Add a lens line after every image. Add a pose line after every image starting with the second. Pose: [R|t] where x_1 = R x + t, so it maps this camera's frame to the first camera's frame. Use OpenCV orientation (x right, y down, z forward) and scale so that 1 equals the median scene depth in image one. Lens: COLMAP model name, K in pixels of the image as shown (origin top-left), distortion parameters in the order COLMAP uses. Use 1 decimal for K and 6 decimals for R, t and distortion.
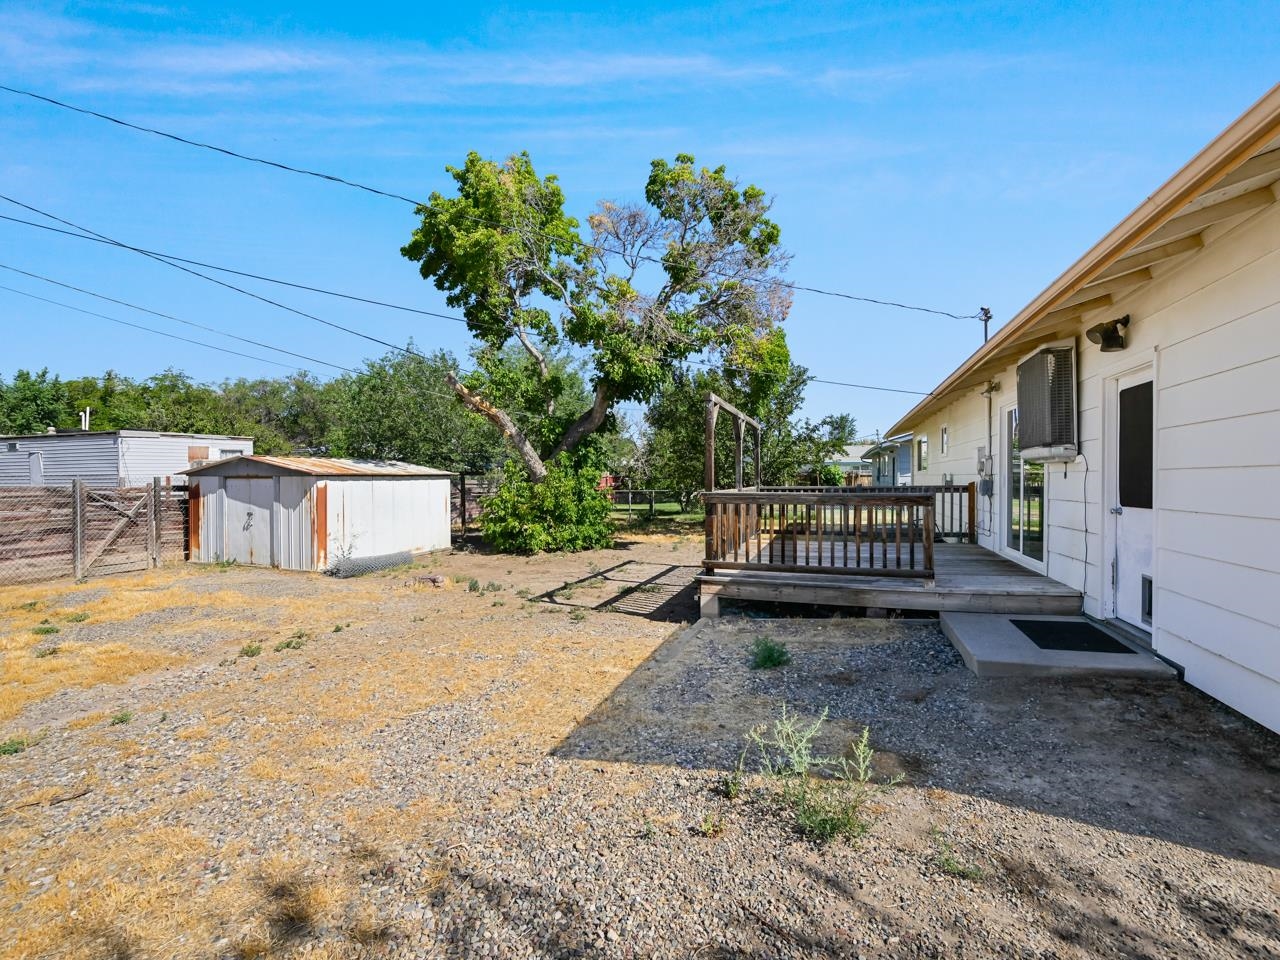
lens RADIAL K [[569.2, 0, 638.8], [0, 569.2, 481.3], [0, 0, 1]] dist [-0.000559, -0.000360]
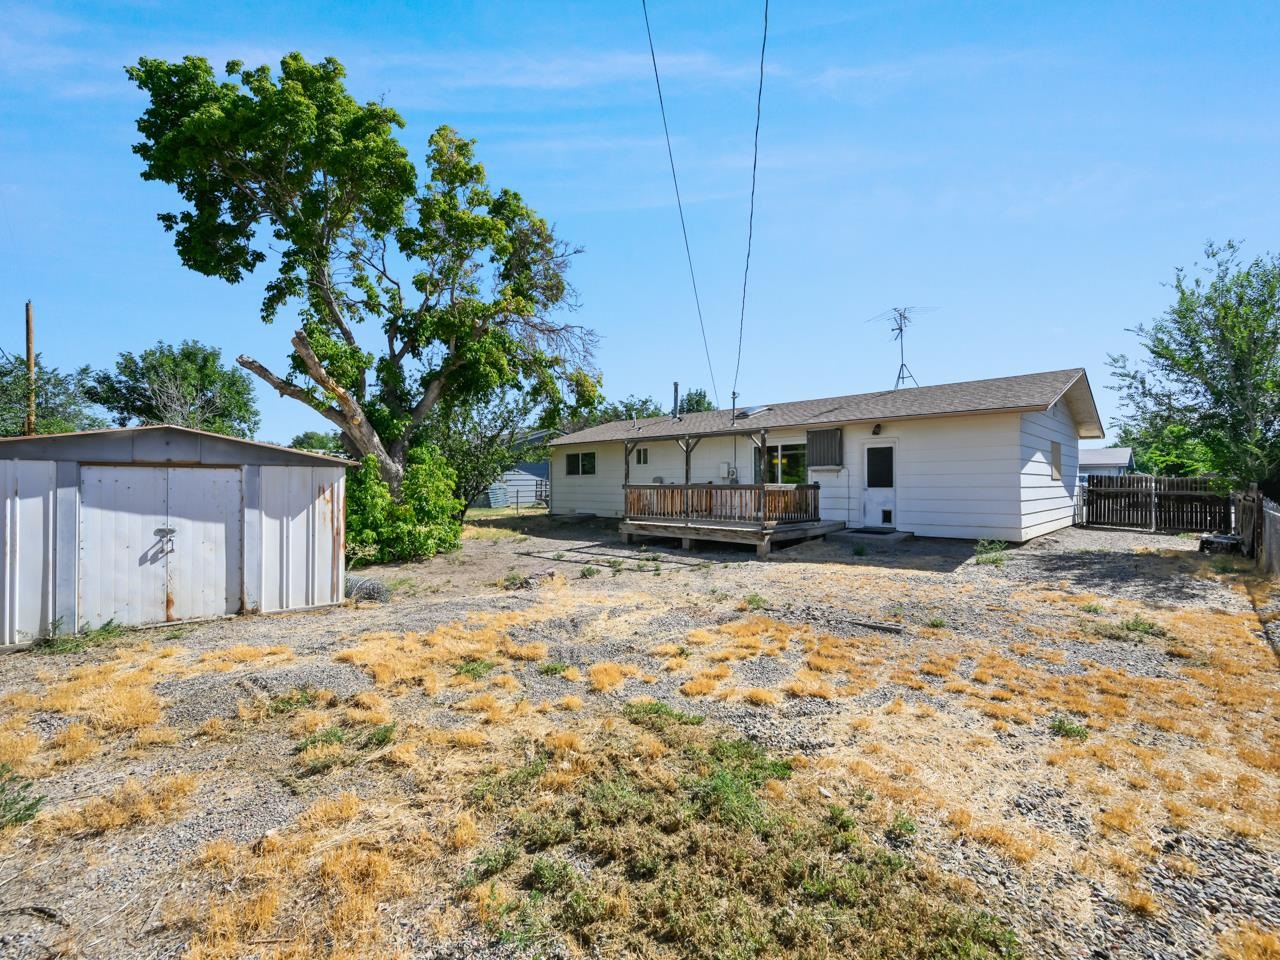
lens RADIAL K [[569.2, 0, 642.8], [0, 569.2, 475.5], [0, 0, 1]] dist [-0.000559, -0.000360]
pose [[0.424214, 0.015924, 0.905422, -1.686276], [0.002365, 0.999822, -0.018692, 0.024893], [-0.905559, 0.010071, 0.424101, 0.594426]]
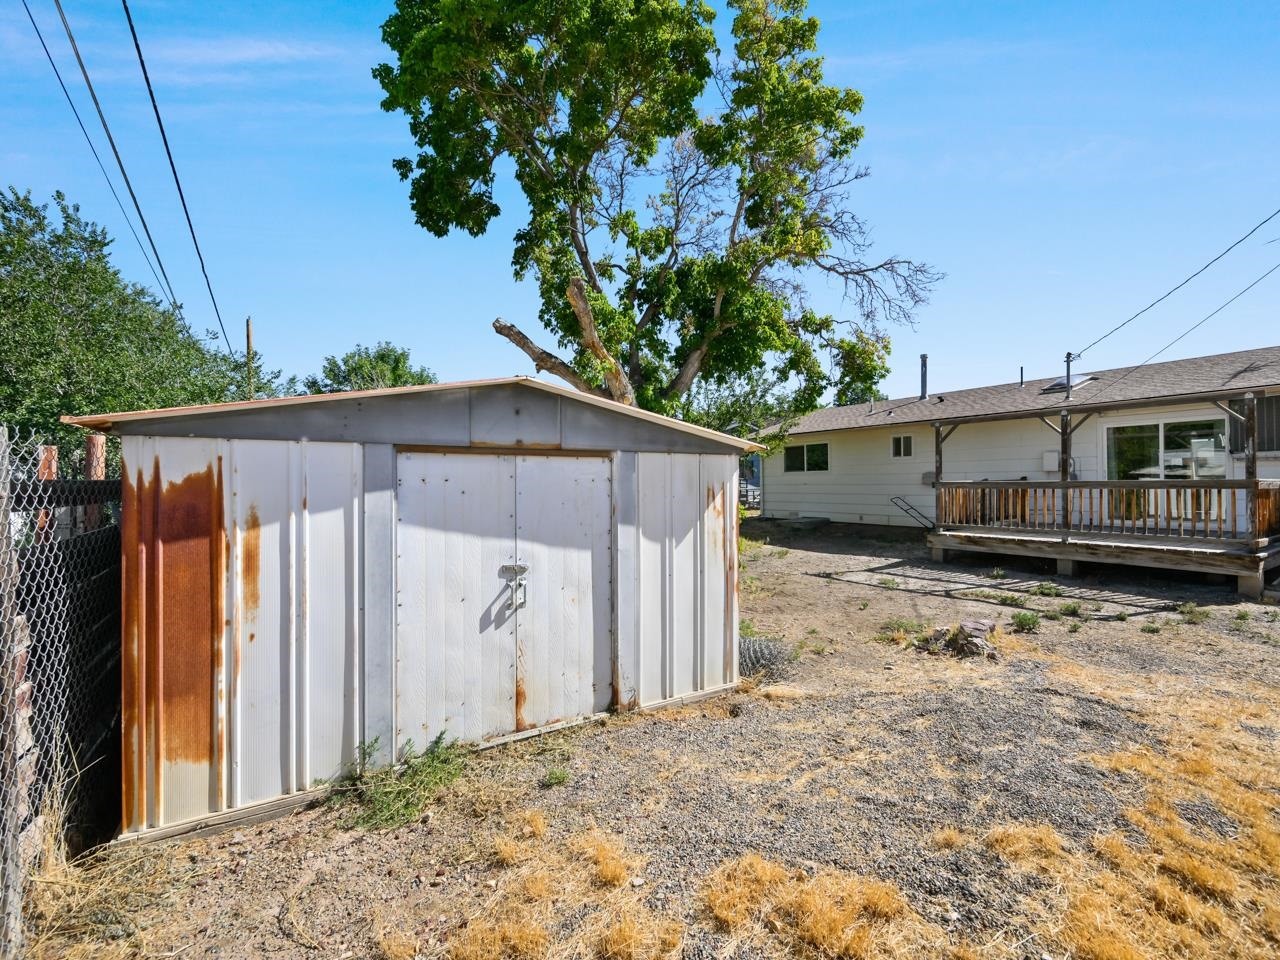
lens RADIAL K [[569.2, 0, 641.4], [0, 569.2, 475.1], [0, 0, 1]] dist [-0.000559, -0.000360]
pose [[0.605968, 0.009220, 0.795436, -1.515486], [0.008965, 0.999790, -0.018419, 0.021014], [-0.795439, 0.018293, 0.605758, 1.295336]]
